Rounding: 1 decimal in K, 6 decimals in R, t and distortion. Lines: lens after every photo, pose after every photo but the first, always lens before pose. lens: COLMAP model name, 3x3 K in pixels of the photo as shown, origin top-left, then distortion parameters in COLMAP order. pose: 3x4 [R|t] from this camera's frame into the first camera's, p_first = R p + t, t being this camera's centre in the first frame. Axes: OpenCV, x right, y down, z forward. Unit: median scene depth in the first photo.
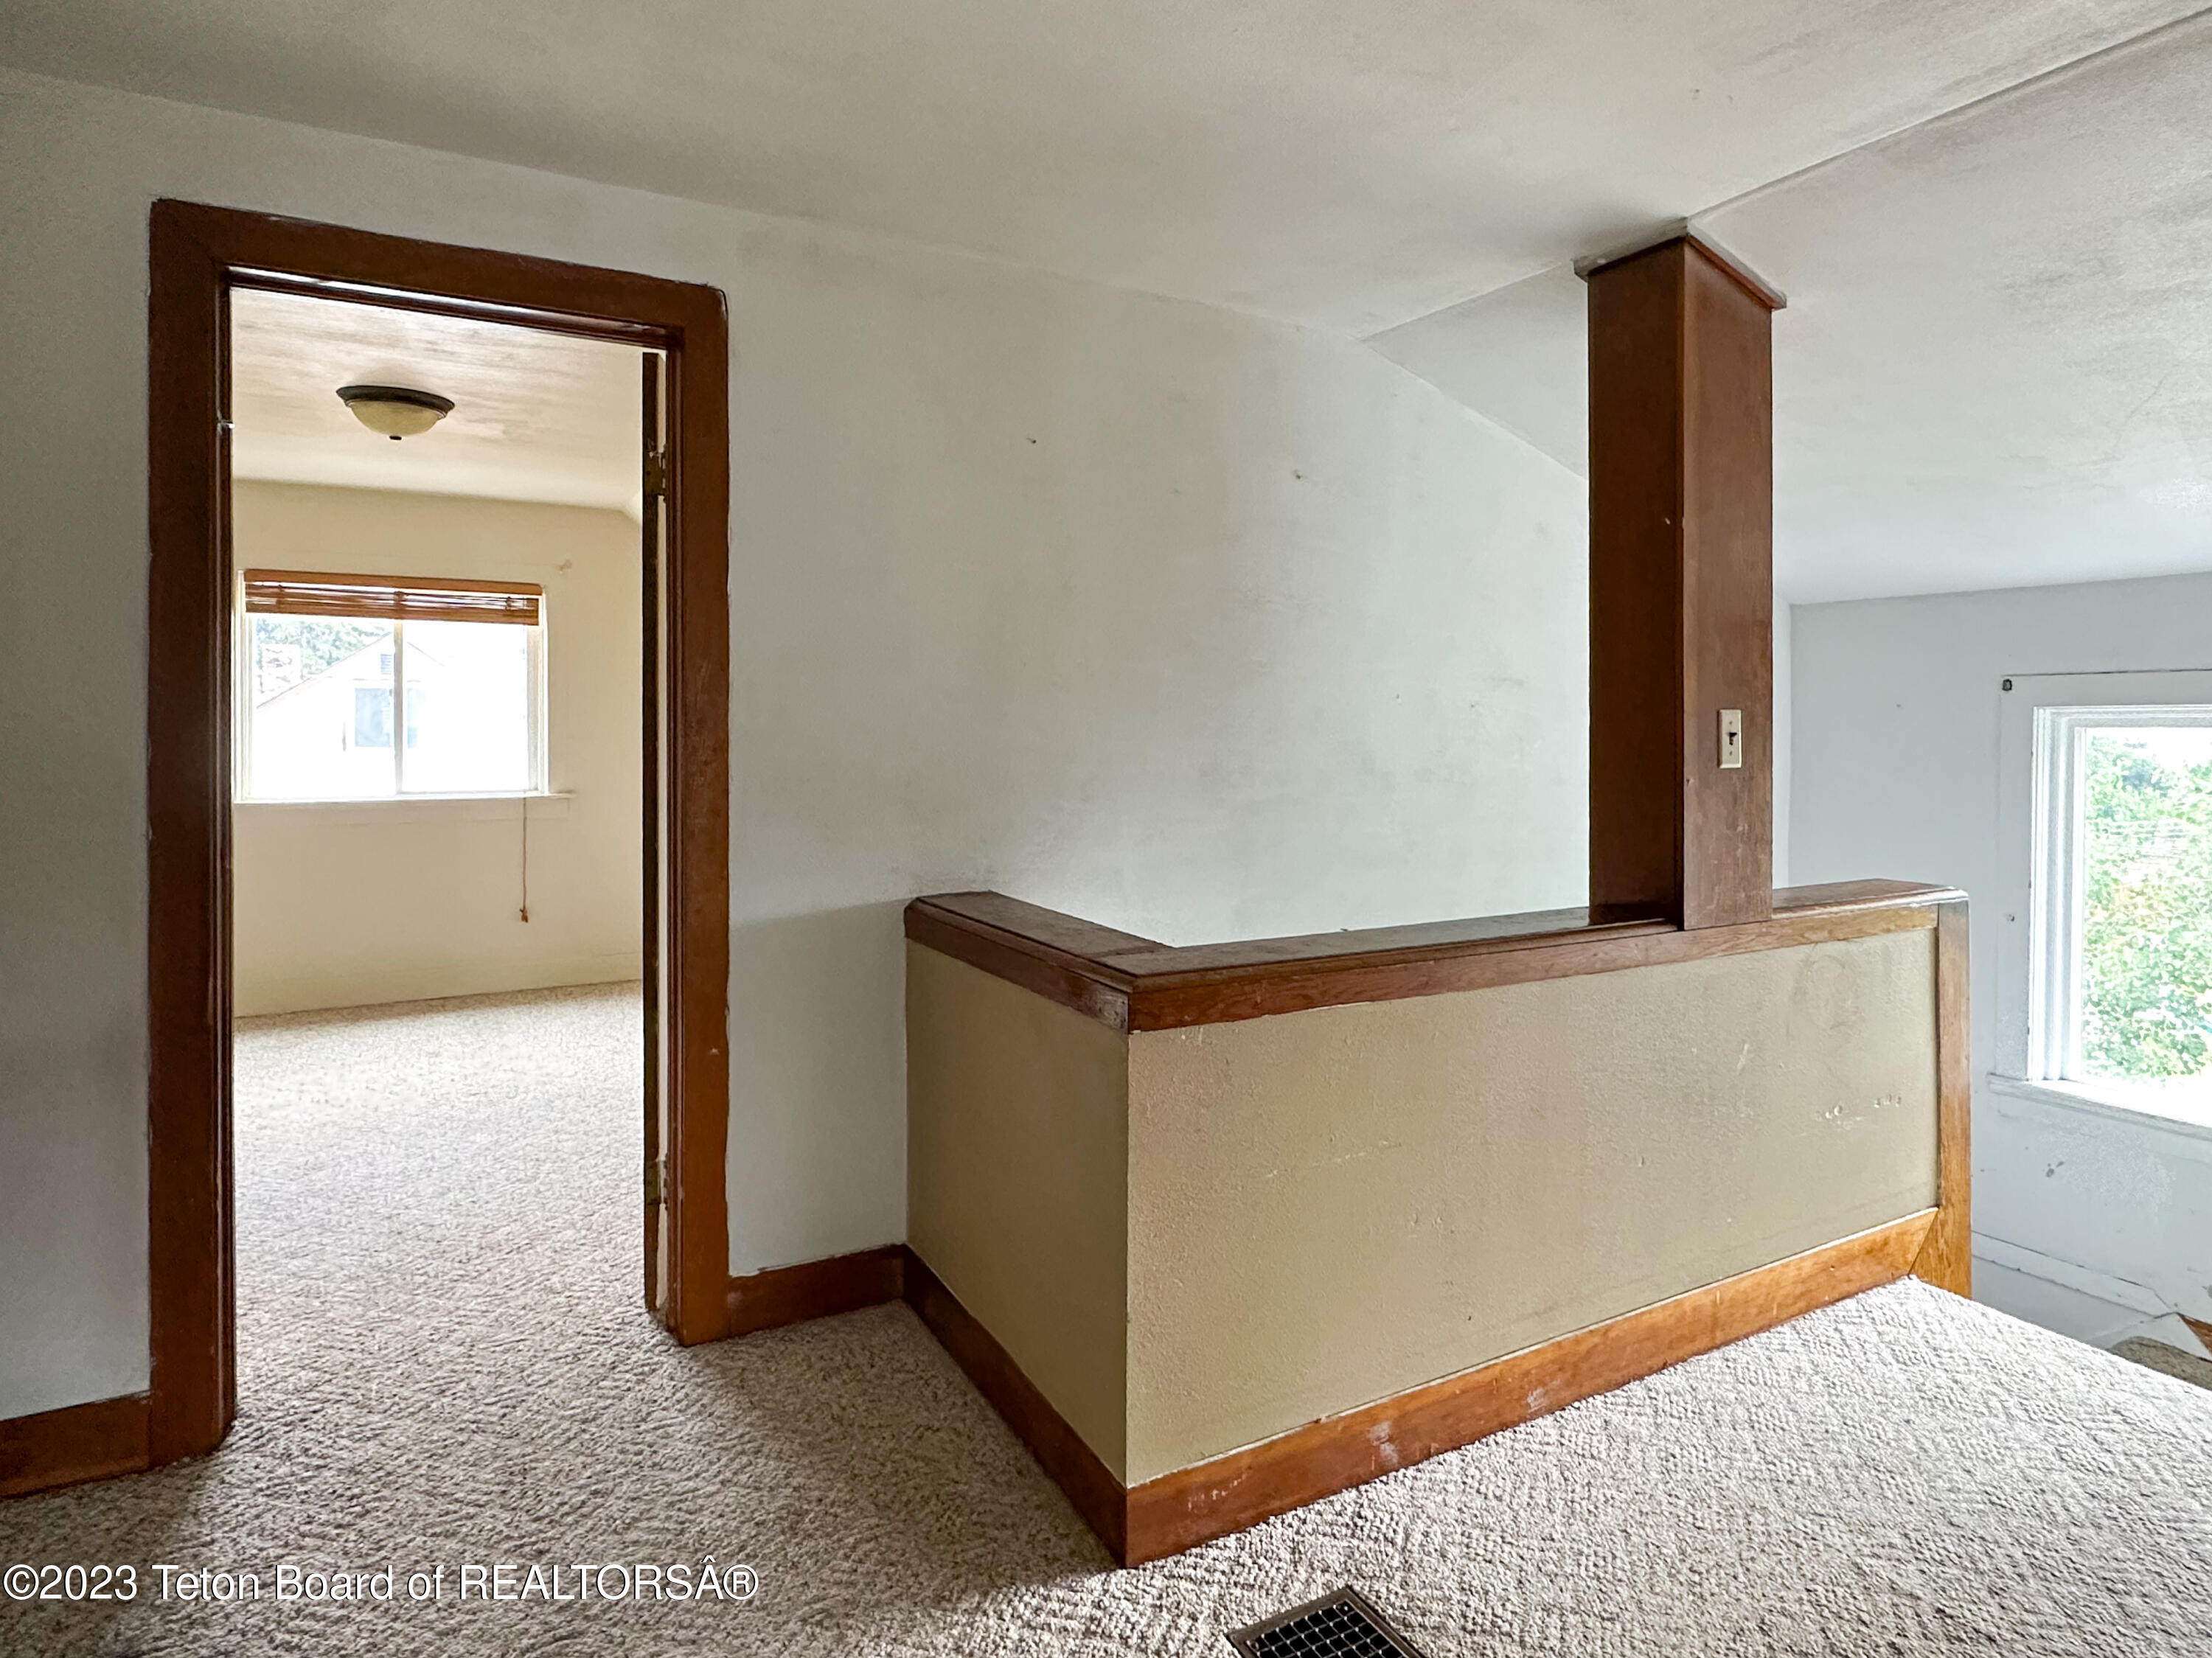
lens RADIAL K [[1304.0, 0, 1110.2], [0, 1304.0, 731.3], [0, 0, 1]] dist [-0.001727, -0.002803]
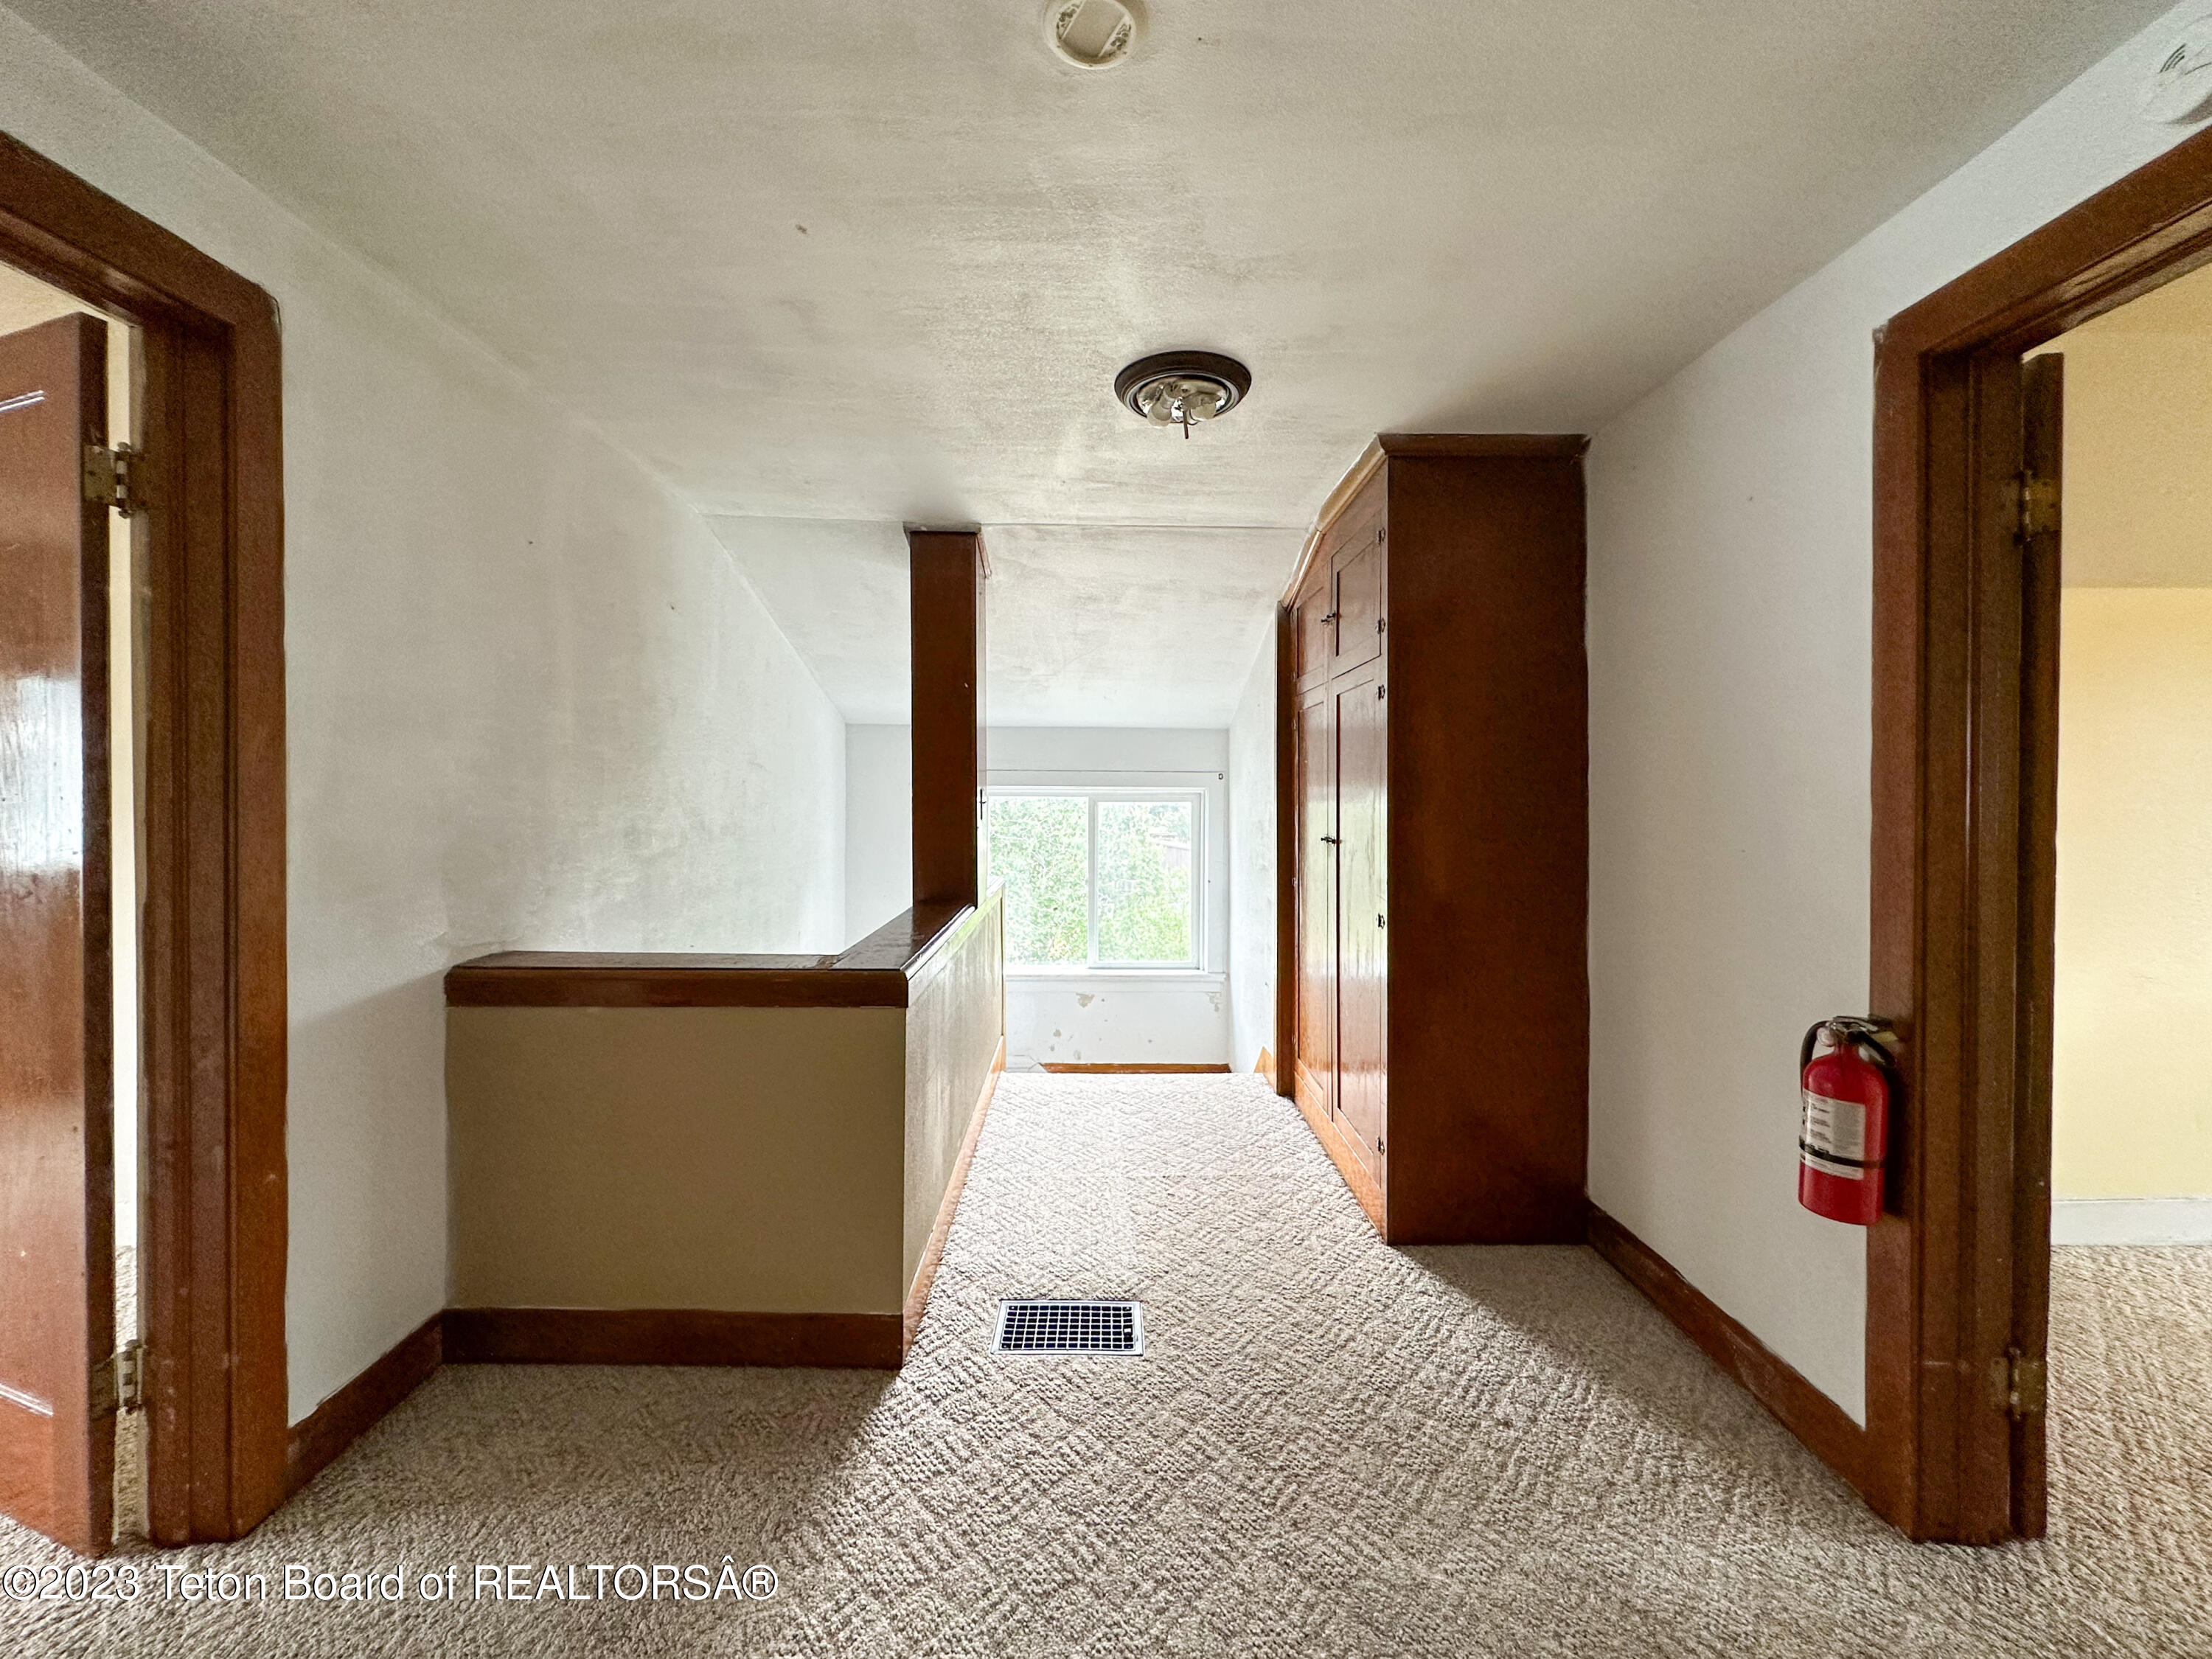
lens RADIAL K [[916.5, 0, 1103.9], [0, 916.5, 781.7], [0, 0, 1]] dist [-0.002590, -0.000126]
pose [[0.454550, 0.011662, 0.890645, -0.588094], [-0.000222, 0.999916, -0.012980, -0.007780], [-0.890721, 0.005703, 0.454515, 0.228848]]
